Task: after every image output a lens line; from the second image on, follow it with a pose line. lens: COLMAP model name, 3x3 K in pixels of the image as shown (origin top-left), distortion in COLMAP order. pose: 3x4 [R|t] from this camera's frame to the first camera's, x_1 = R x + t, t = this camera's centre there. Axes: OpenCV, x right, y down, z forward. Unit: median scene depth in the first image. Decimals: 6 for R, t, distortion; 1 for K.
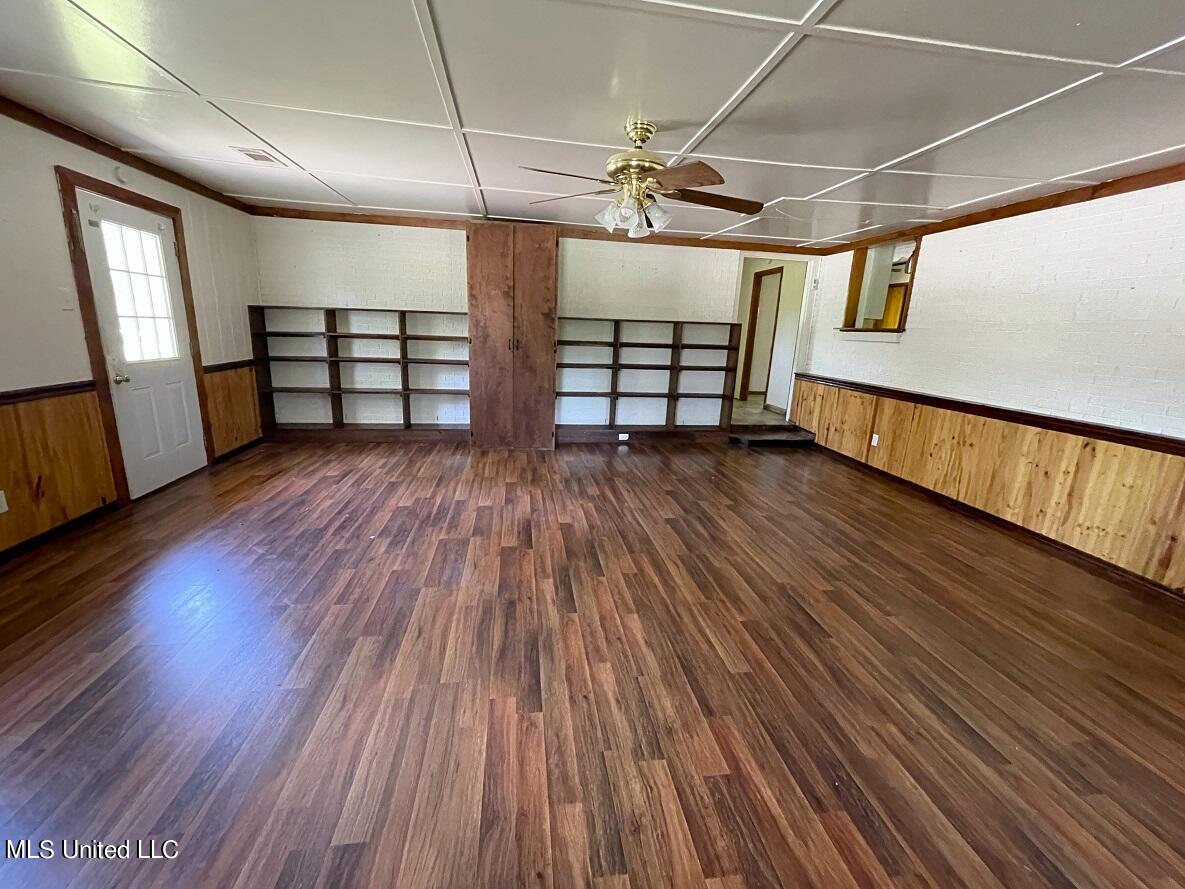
lens RADIAL K [[476.7, 0, 592.0], [0, 476.7, 437.1], [0, 0, 1]] dist [0.011359, 0.000077]
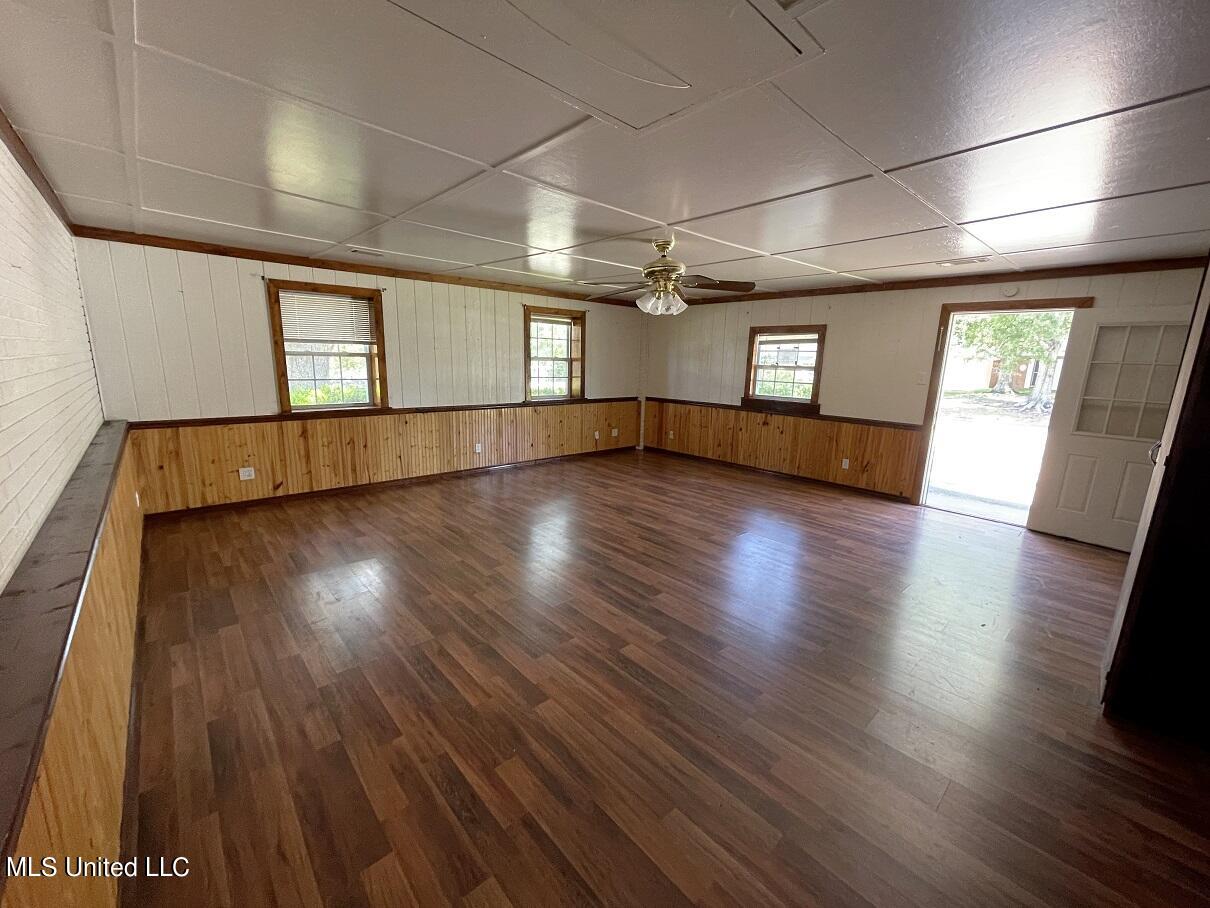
lens RADIAL K [[486.7, 0, 604.2], [0, 486.7, 457.1], [0, 0, 1]] dist [0.011359, 0.000077]
pose [[-0.824198, 0.049562, -0.564128, 0.879810], [-0.190032, 0.914196, 0.357957, -0.433730], [0.533465, 0.402230, -0.744060, 1.796662]]
